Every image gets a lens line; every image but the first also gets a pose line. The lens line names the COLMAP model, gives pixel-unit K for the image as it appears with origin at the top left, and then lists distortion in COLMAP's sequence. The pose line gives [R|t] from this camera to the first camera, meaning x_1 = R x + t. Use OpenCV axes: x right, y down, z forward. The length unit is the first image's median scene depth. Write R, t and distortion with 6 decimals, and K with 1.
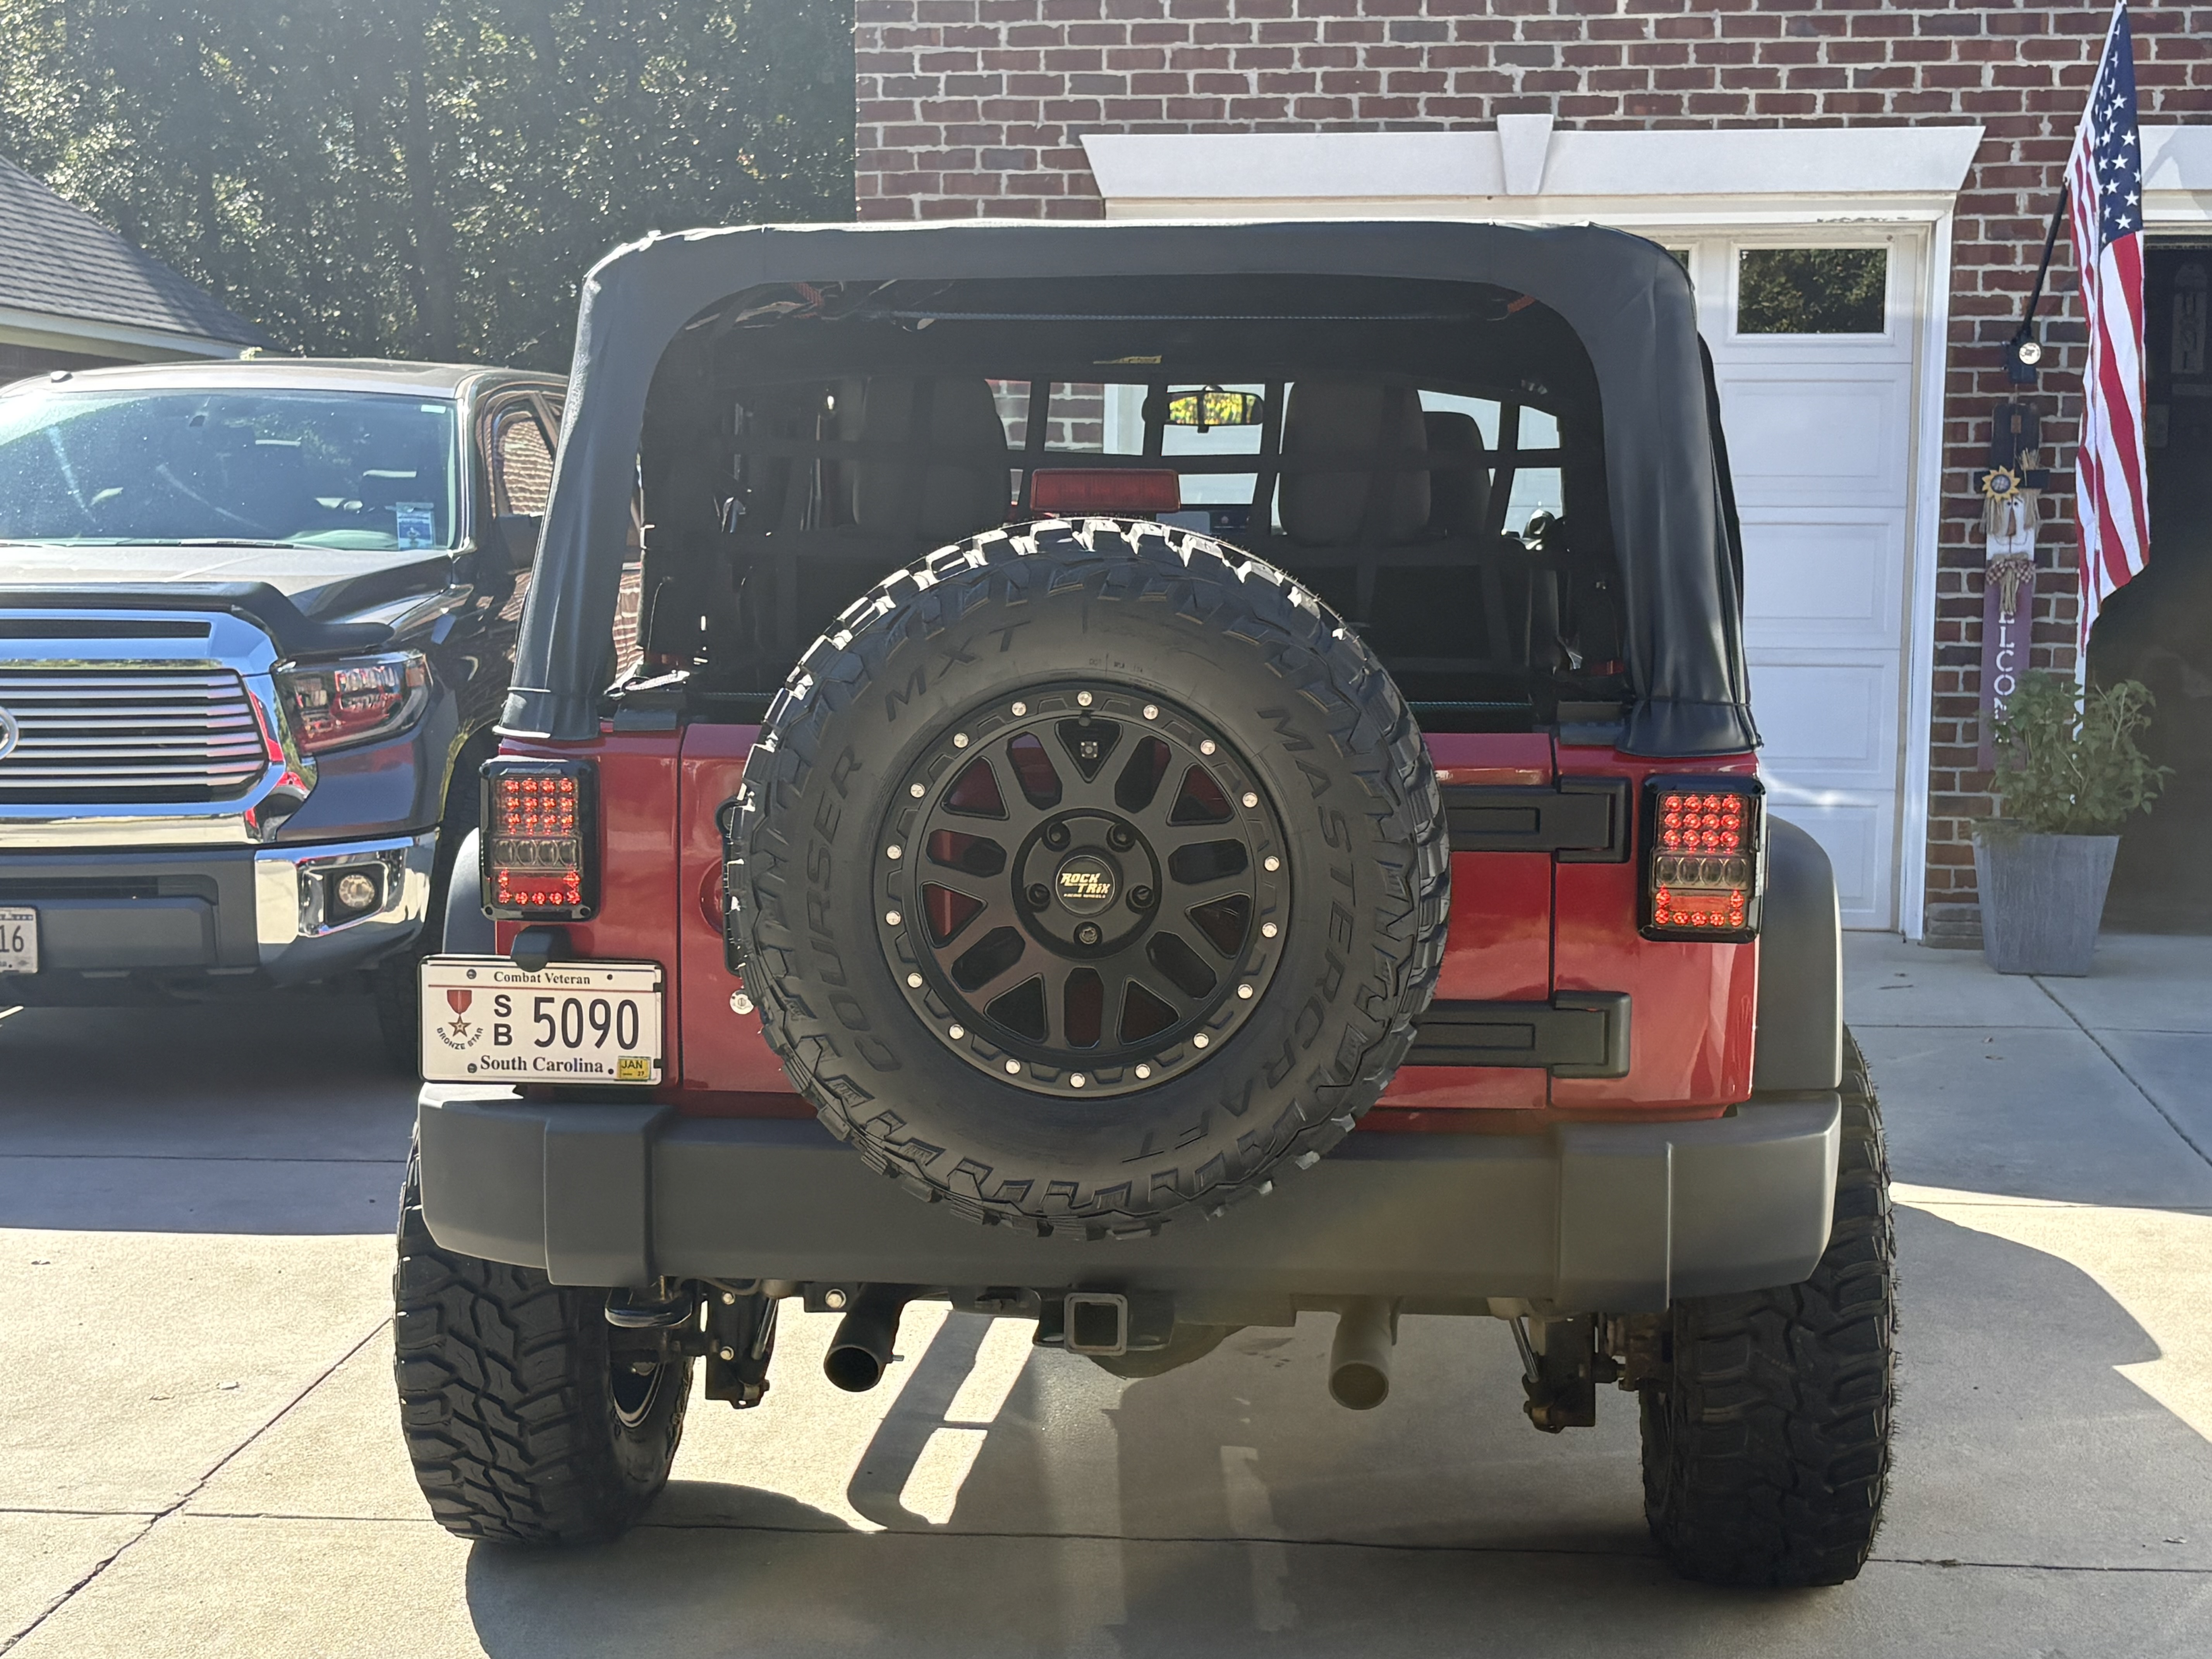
lens RADIAL K [[3127.6, 0, 1114.6], [0, 3127.6, 827.6], [0, 0, 1]] dist [0.281312, -1.174079]
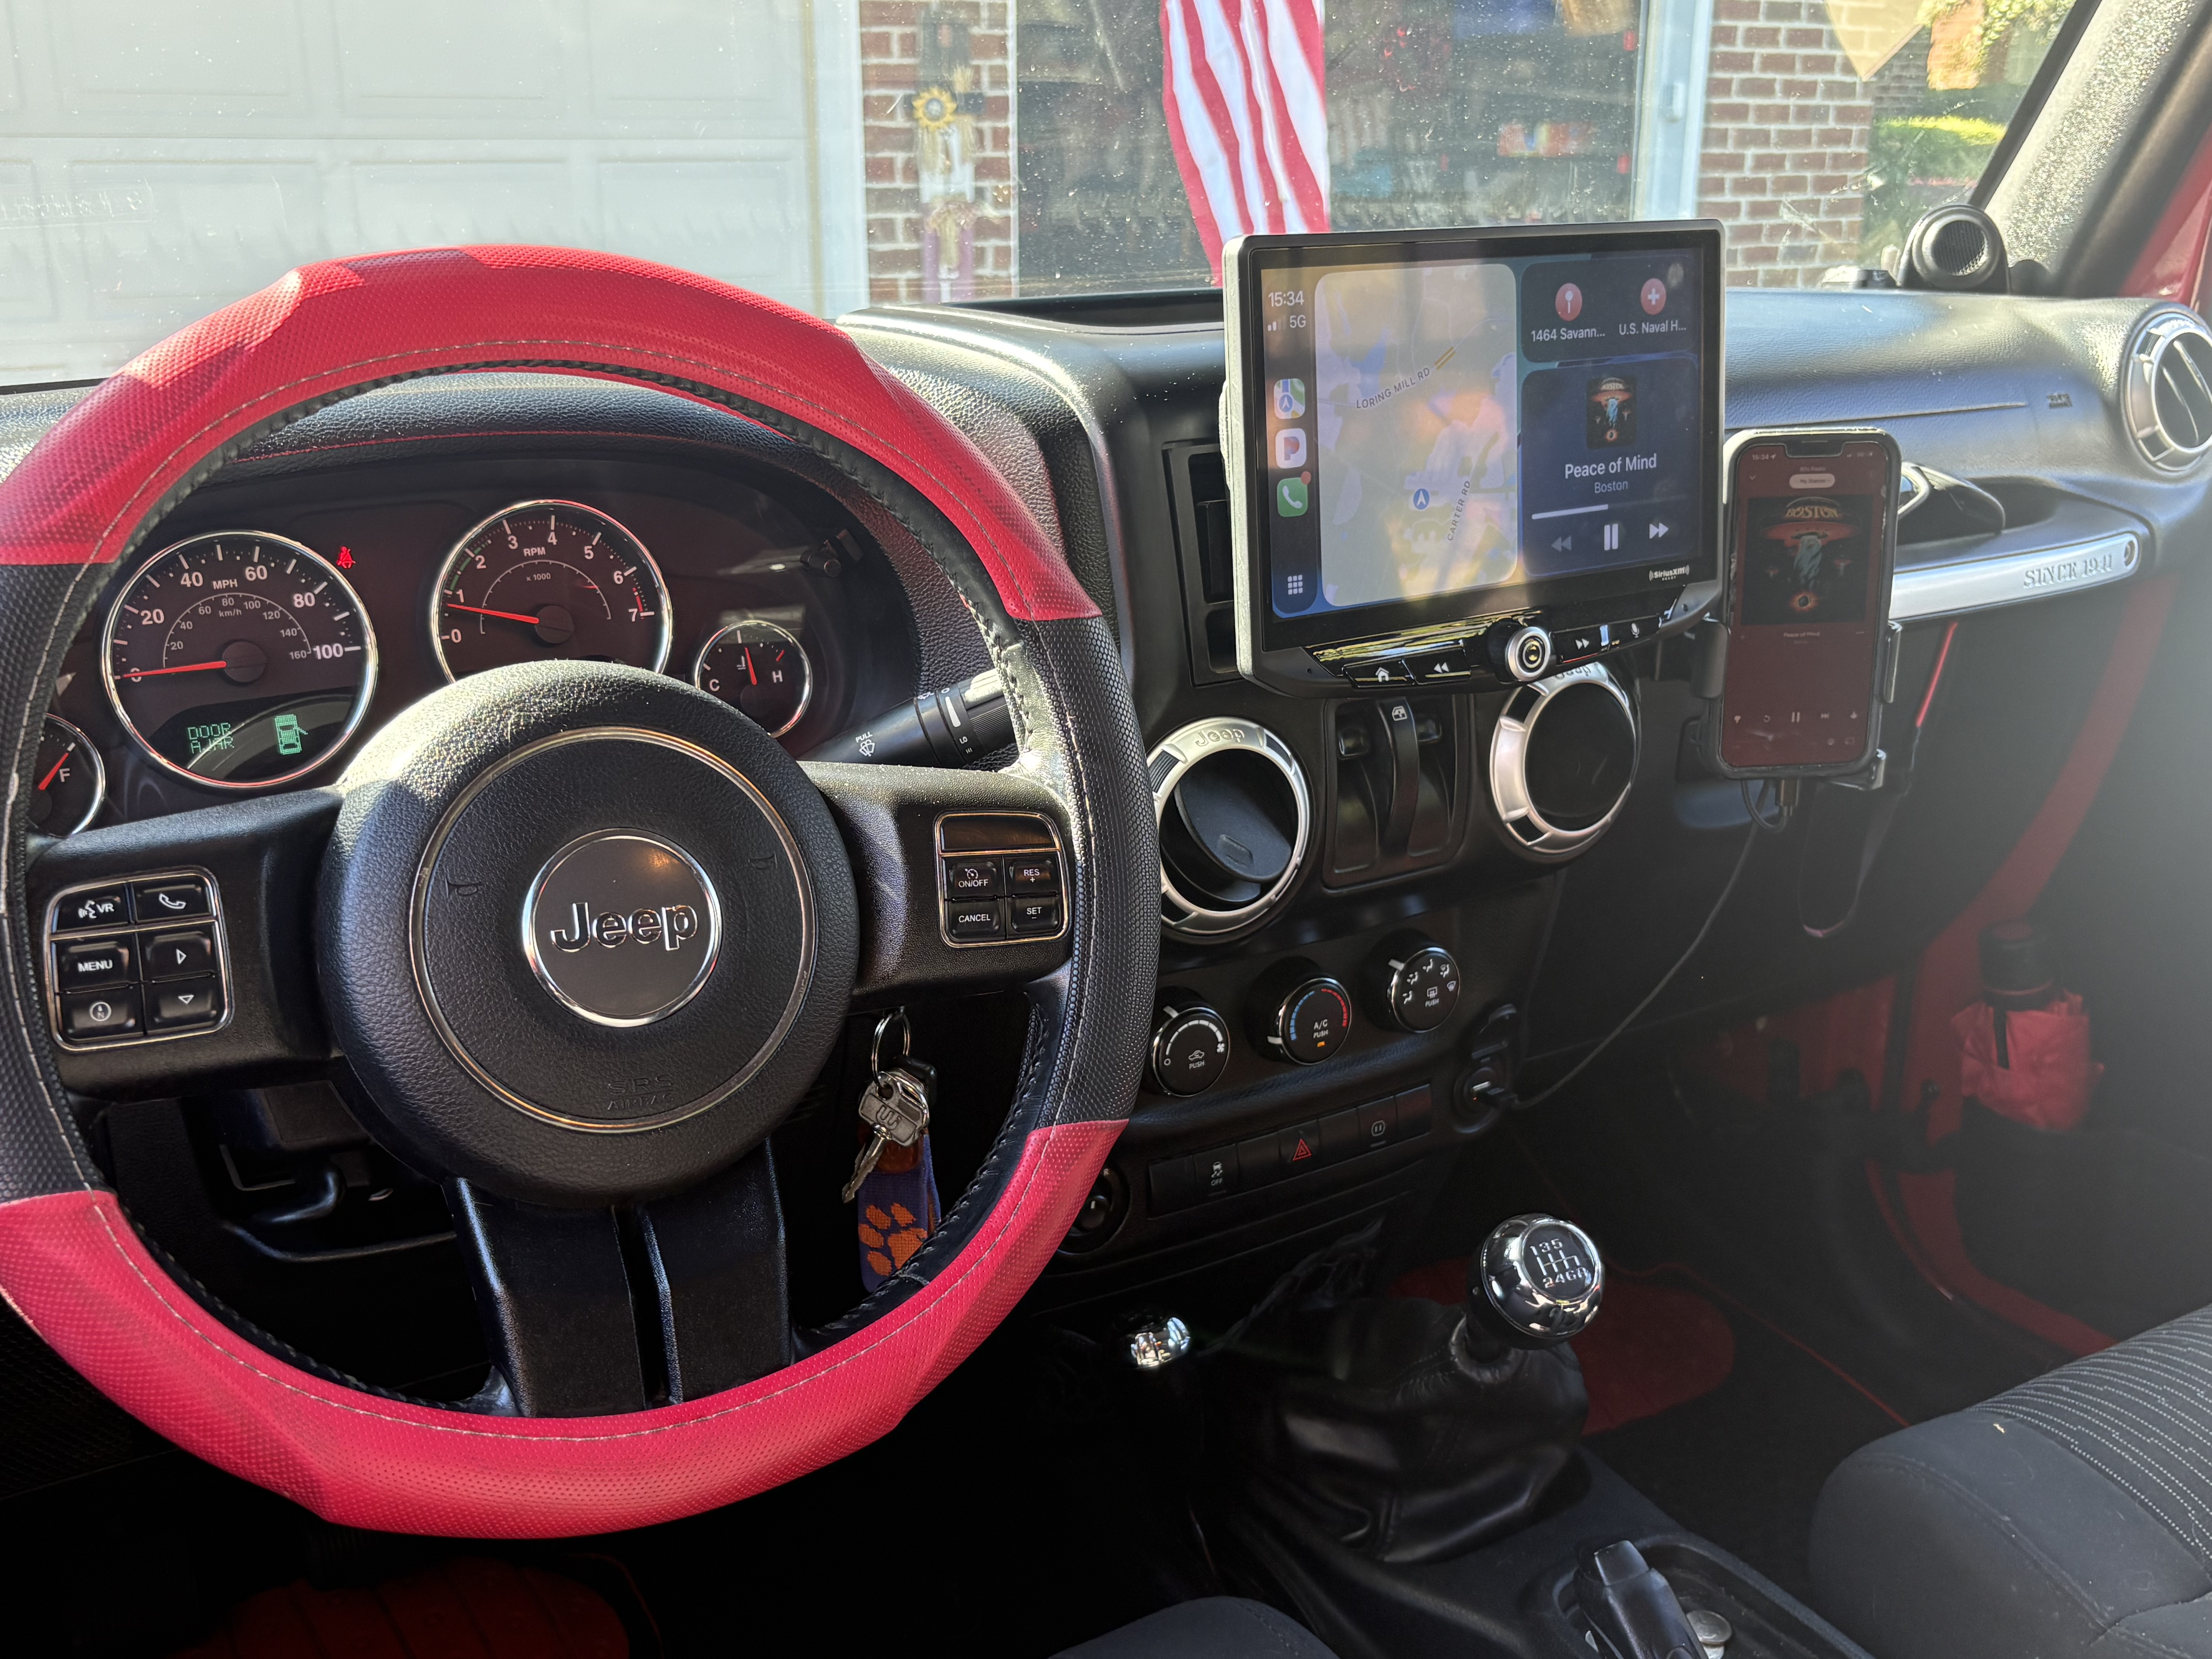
lens RADIAL K [[2155.5, 0, 1104.6], [0, 2155.5, 824.4], [0, 0, 1]] dist [-0.041346, 0.134906]
pose [[0.802629, -0.186729, 0.566497, -0.045787], [0.060283, 0.970267, 0.234410, -0.054646], [-0.593424, -0.153994, 0.790021, 0.489366]]
